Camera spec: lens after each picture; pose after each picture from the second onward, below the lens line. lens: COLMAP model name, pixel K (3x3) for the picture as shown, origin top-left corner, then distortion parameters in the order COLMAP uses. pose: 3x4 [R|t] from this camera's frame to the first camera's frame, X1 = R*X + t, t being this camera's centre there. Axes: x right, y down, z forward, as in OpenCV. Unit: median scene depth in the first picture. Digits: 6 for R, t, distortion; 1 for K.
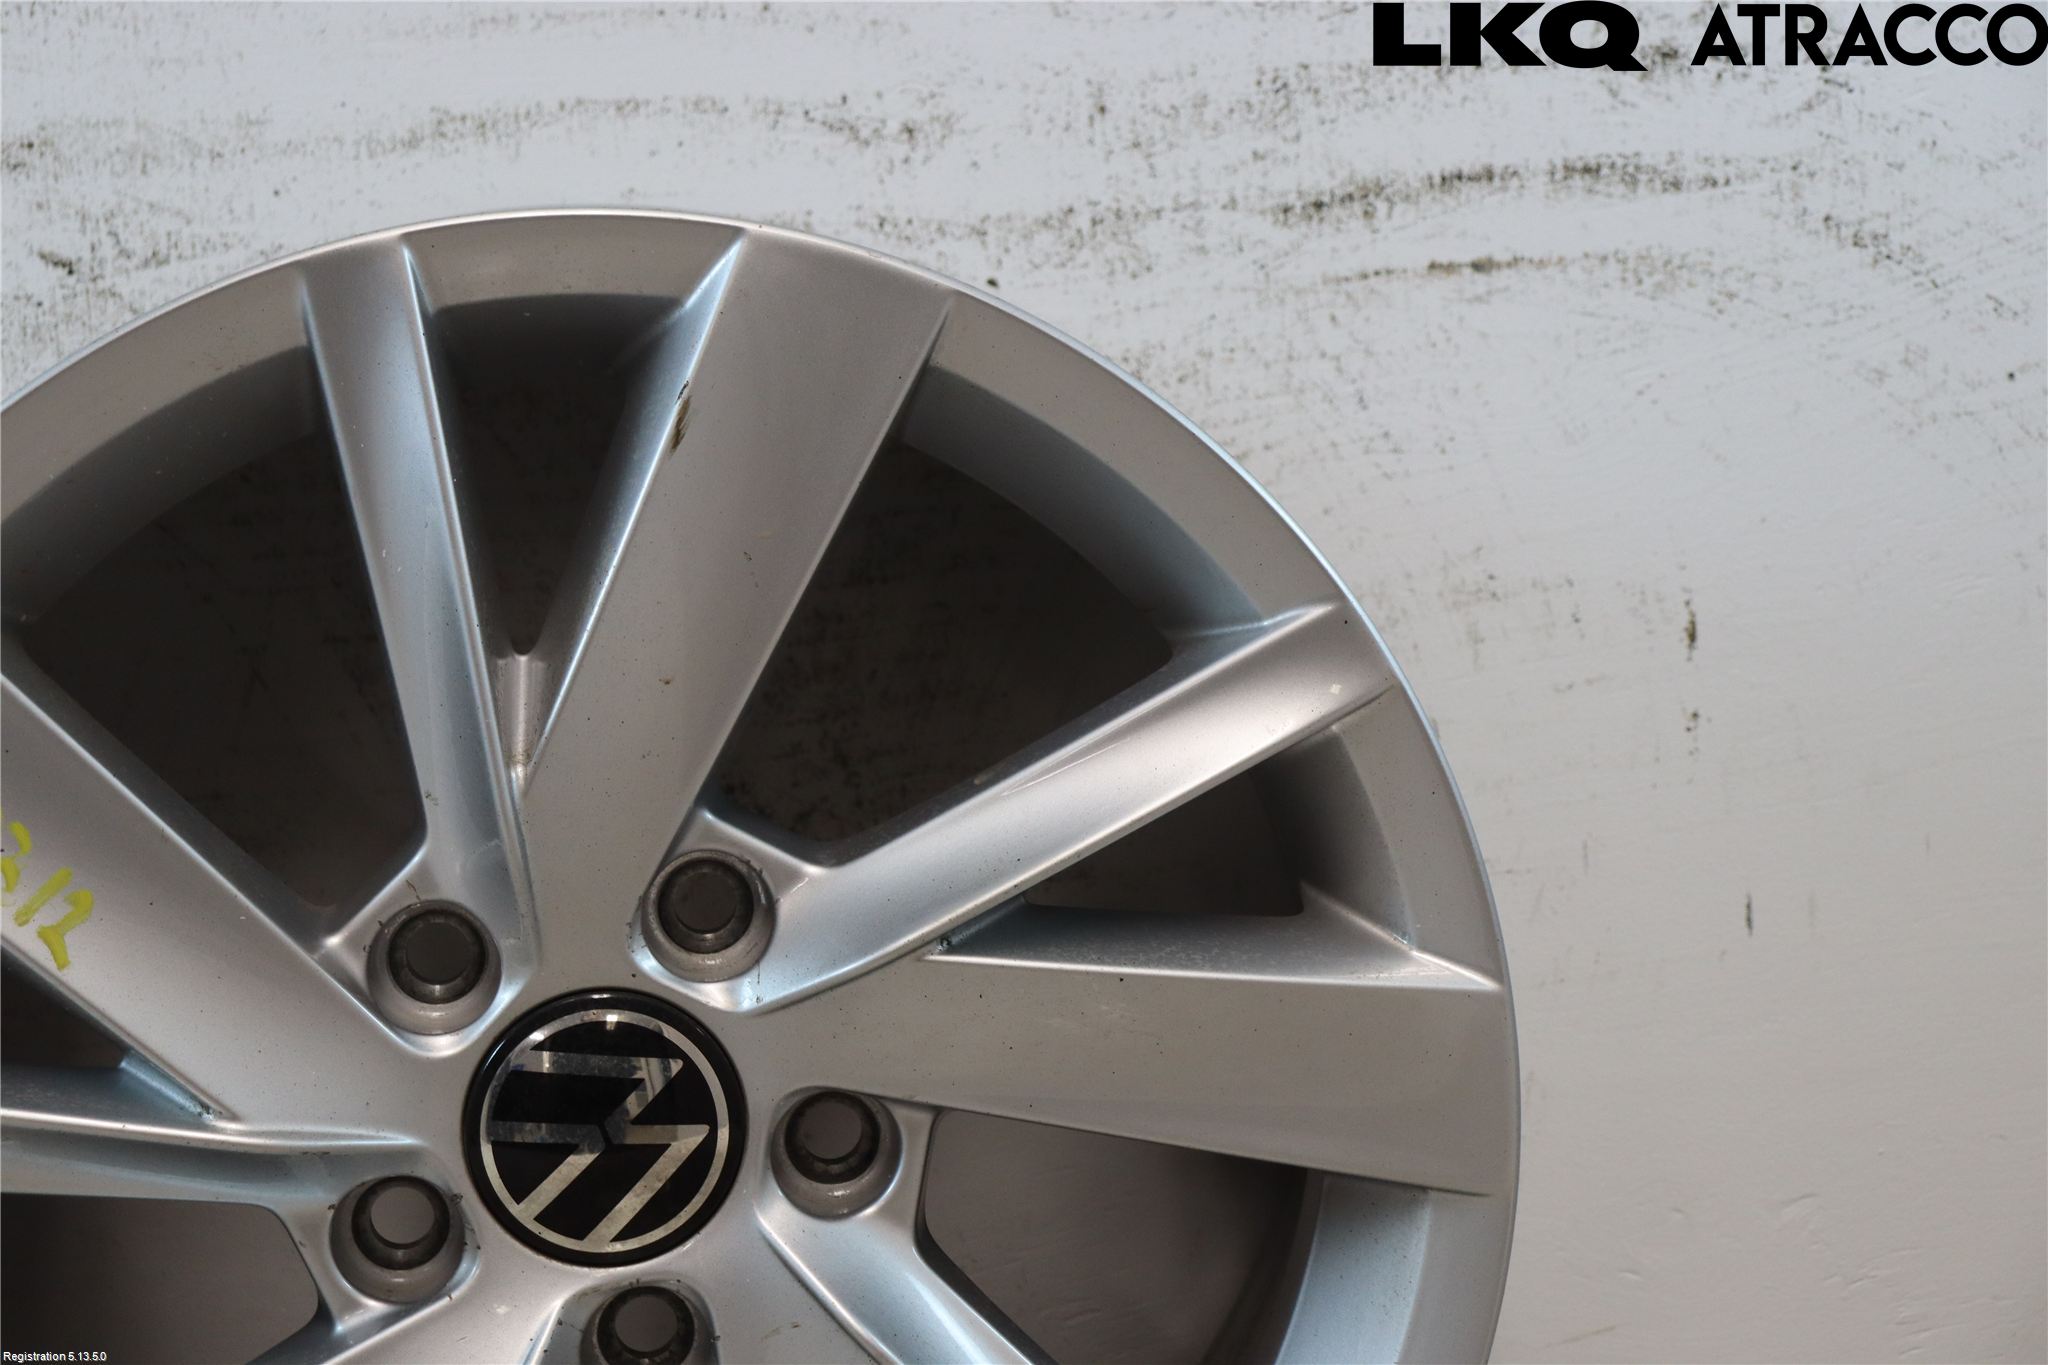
lens RADIAL K [[4479.4, 0, 1024.0], [0, 4479.4, 682.5], [0, 0, 1]] dist [0.290348, 0.655468]
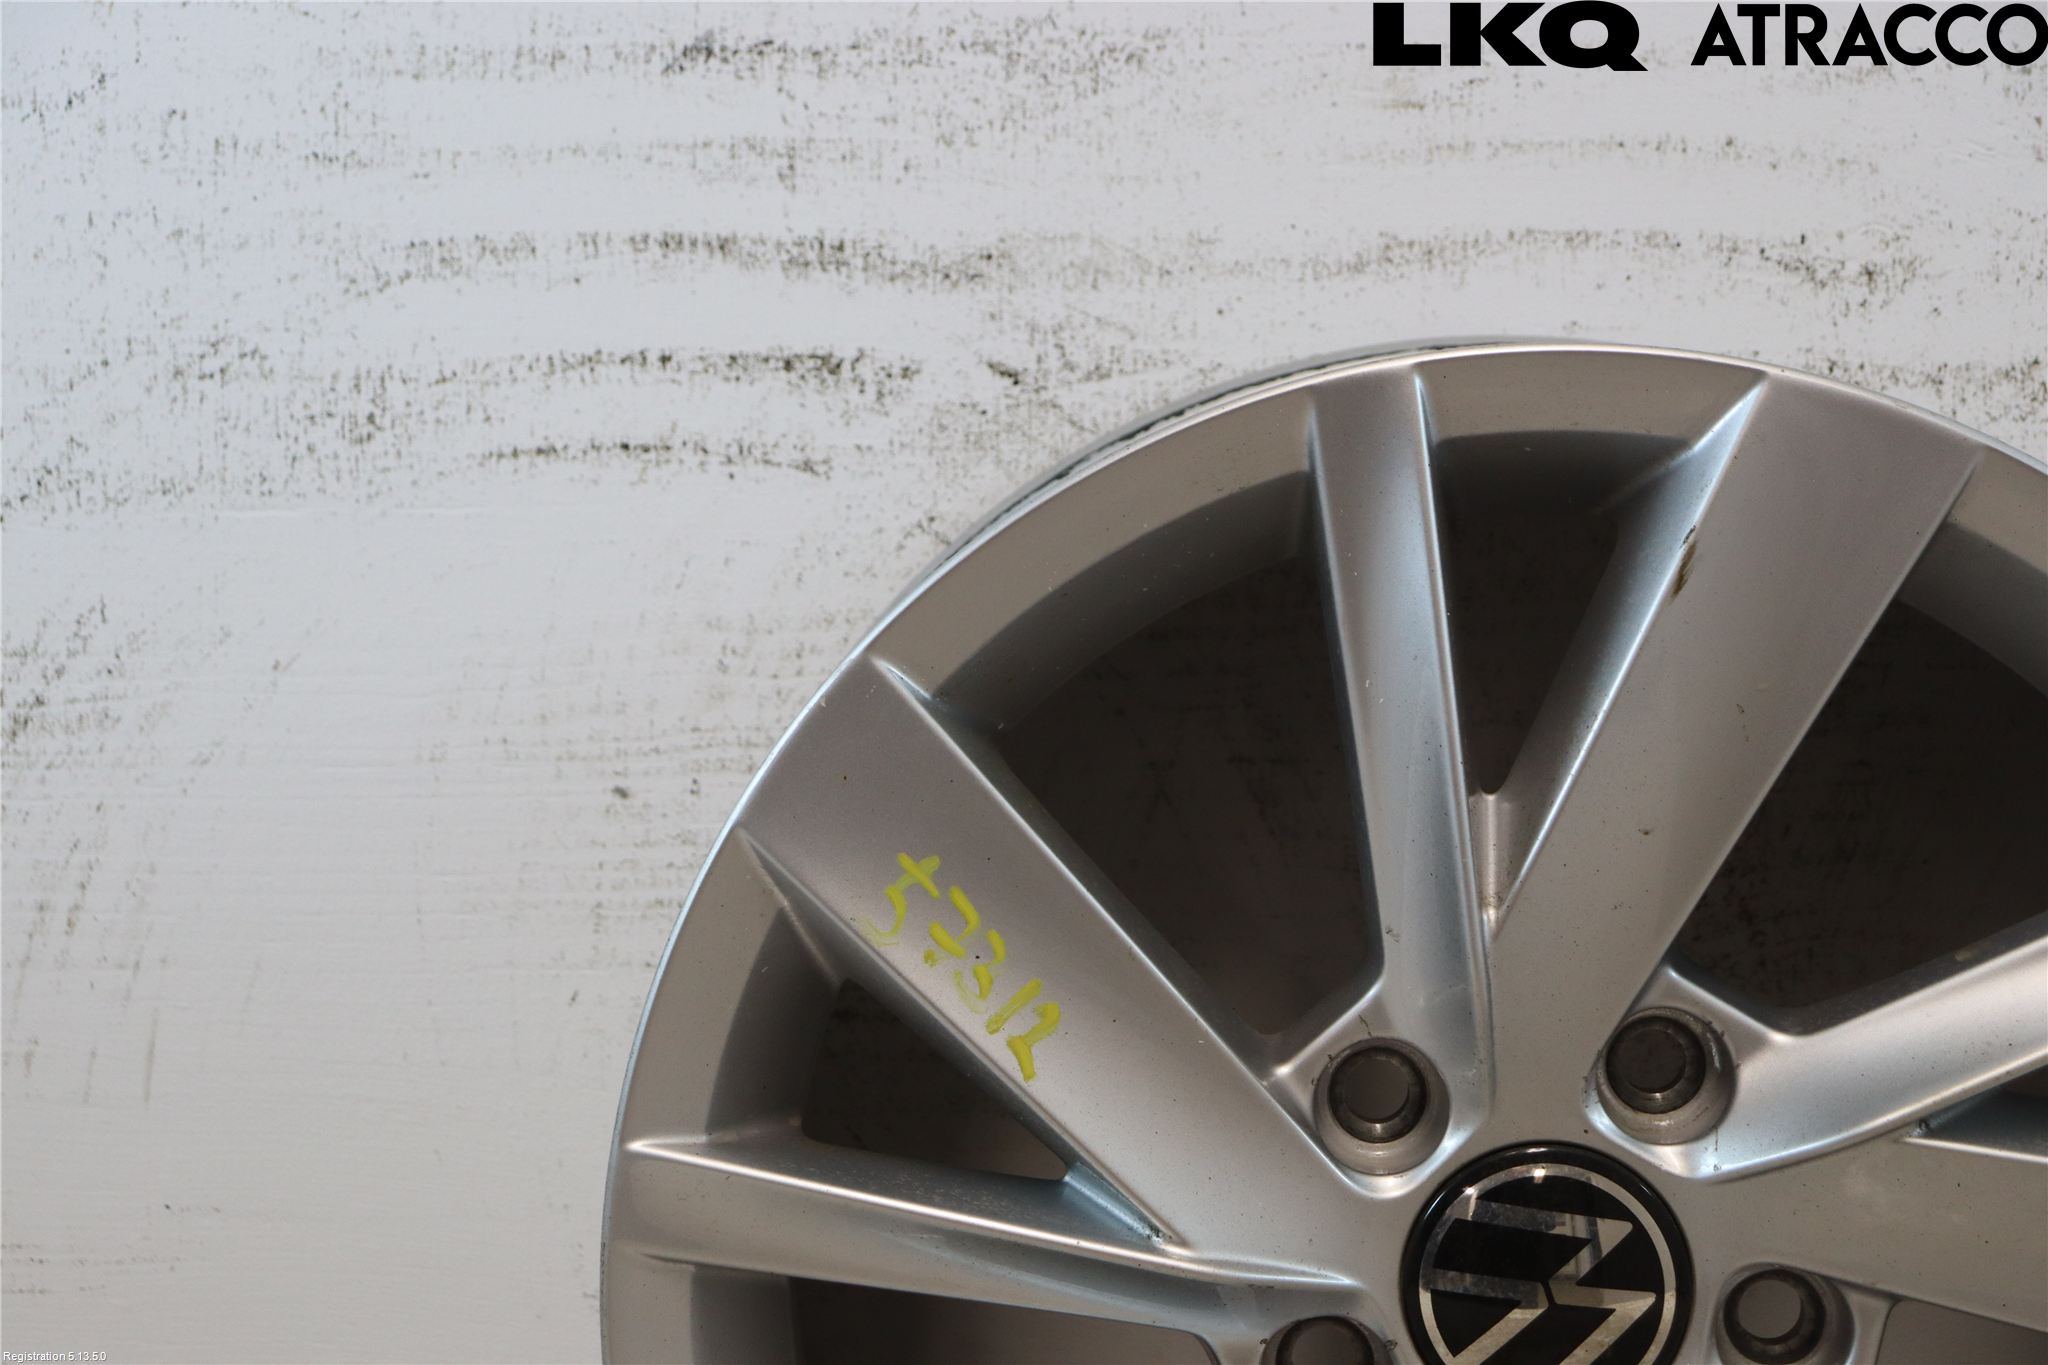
lens RADIAL K [[4479.4, 0, 1024.0], [0, 4479.4, 682.5], [0, 0, 1]] dist [0.290348, 0.655468]
pose [[0.991767, 0.061200, -0.112481, -0.102695], [-0.063846, 0.997758, -0.020064, -0.004254], [0.111001, 0.027080, 0.993451, 0.015002]]
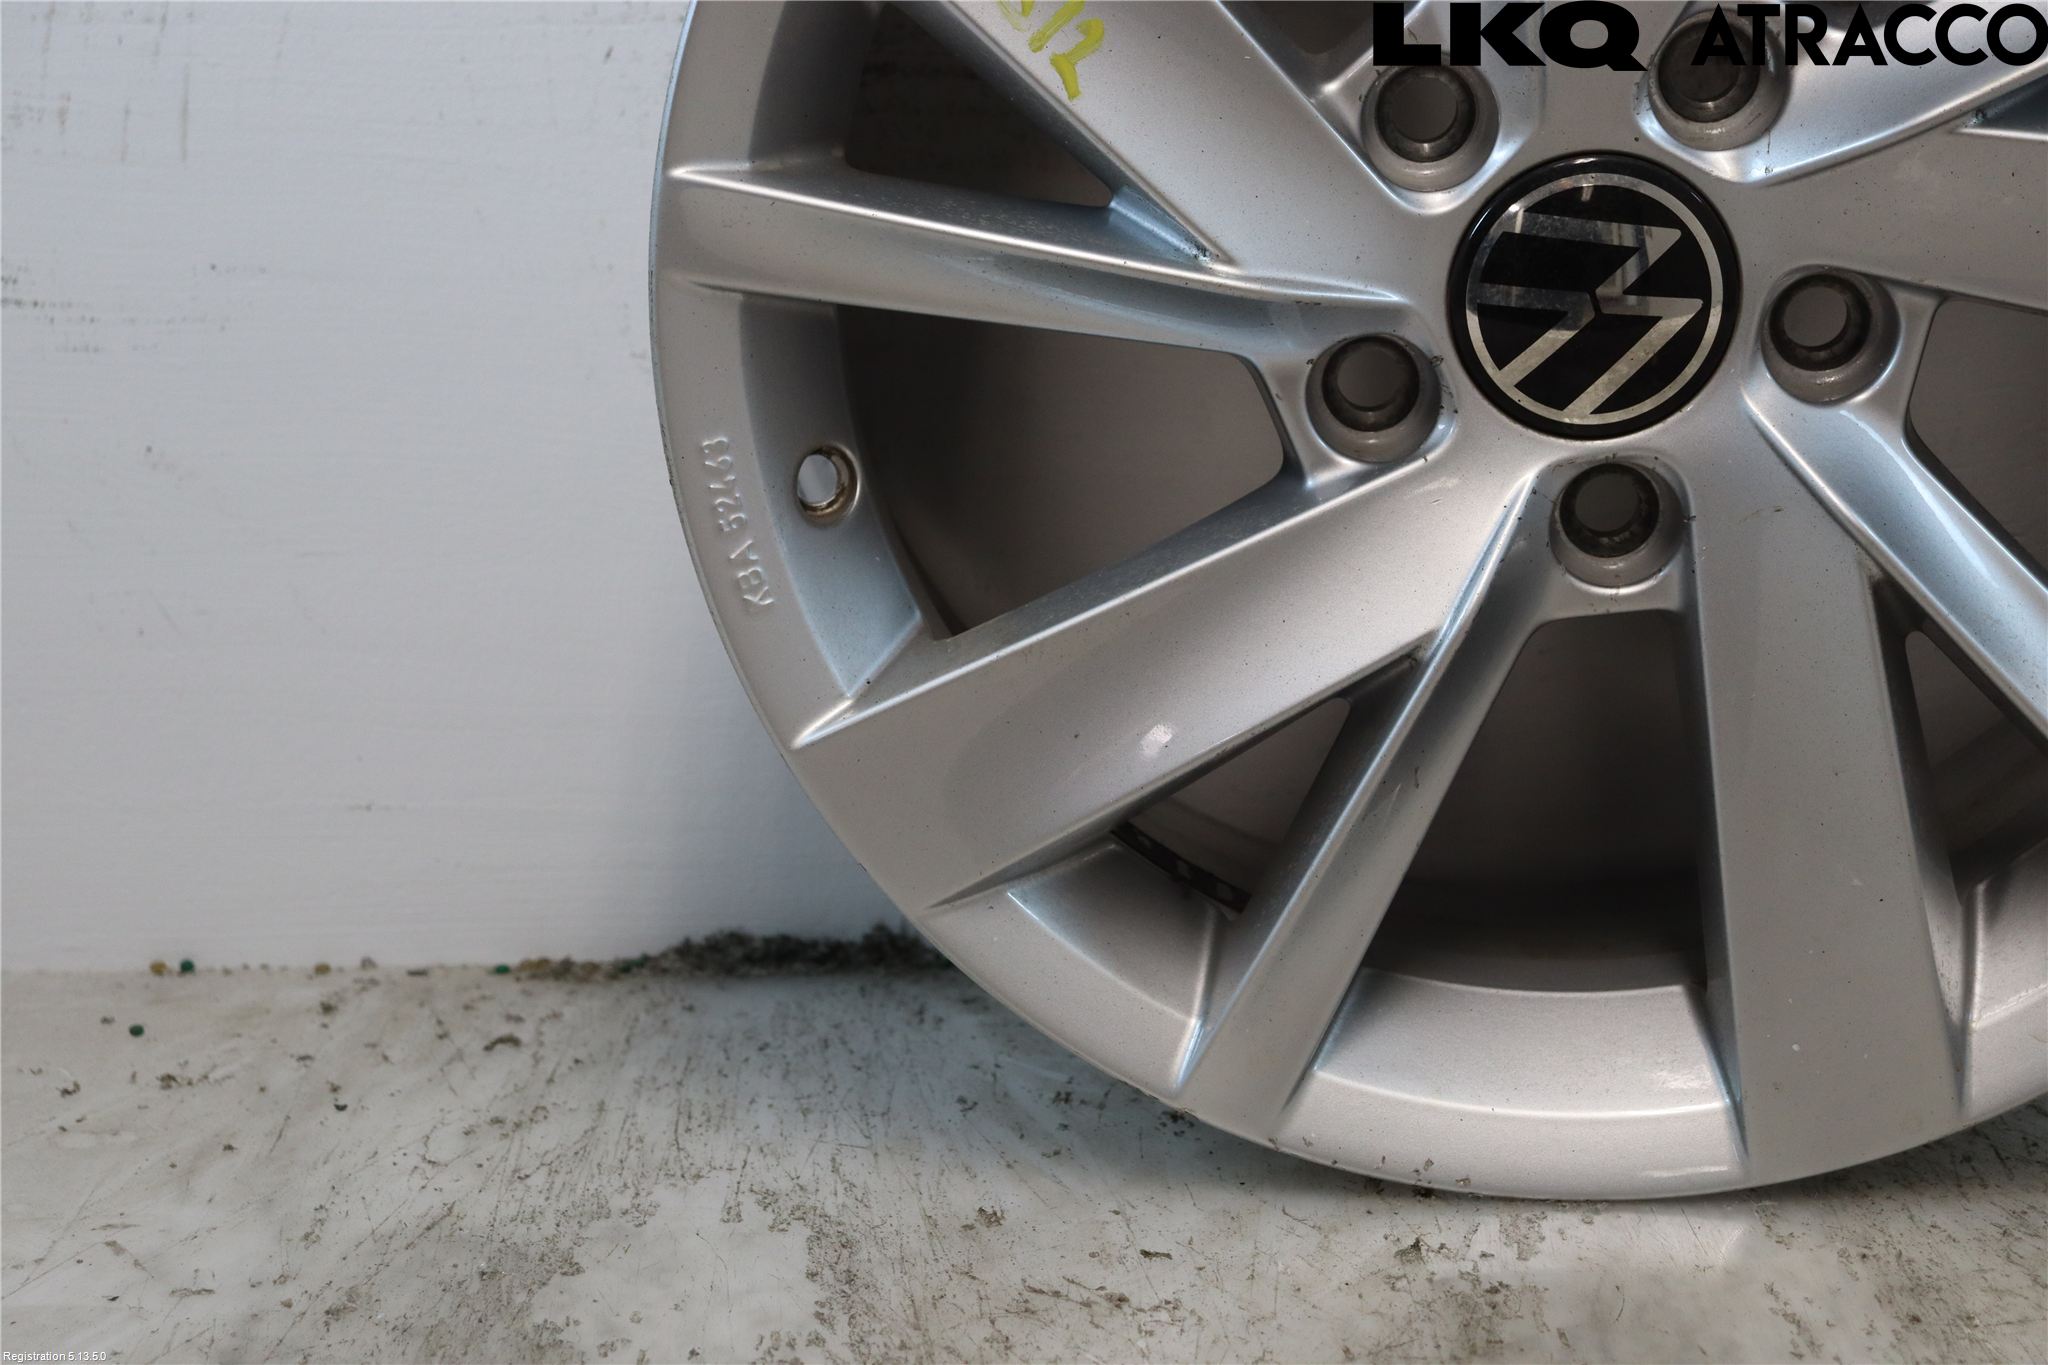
lens RADIAL K [[4479.4, 0, 1024.0], [0, 4479.4, 682.5], [0, 0, 1]] dist [0.290348, 0.655468]
pose [[0.992175, 0.063007, -0.107794, -0.104396], [-0.046311, 0.987461, 0.150915, 0.039596], [0.115951, -0.144742, 0.982652, 0.016596]]
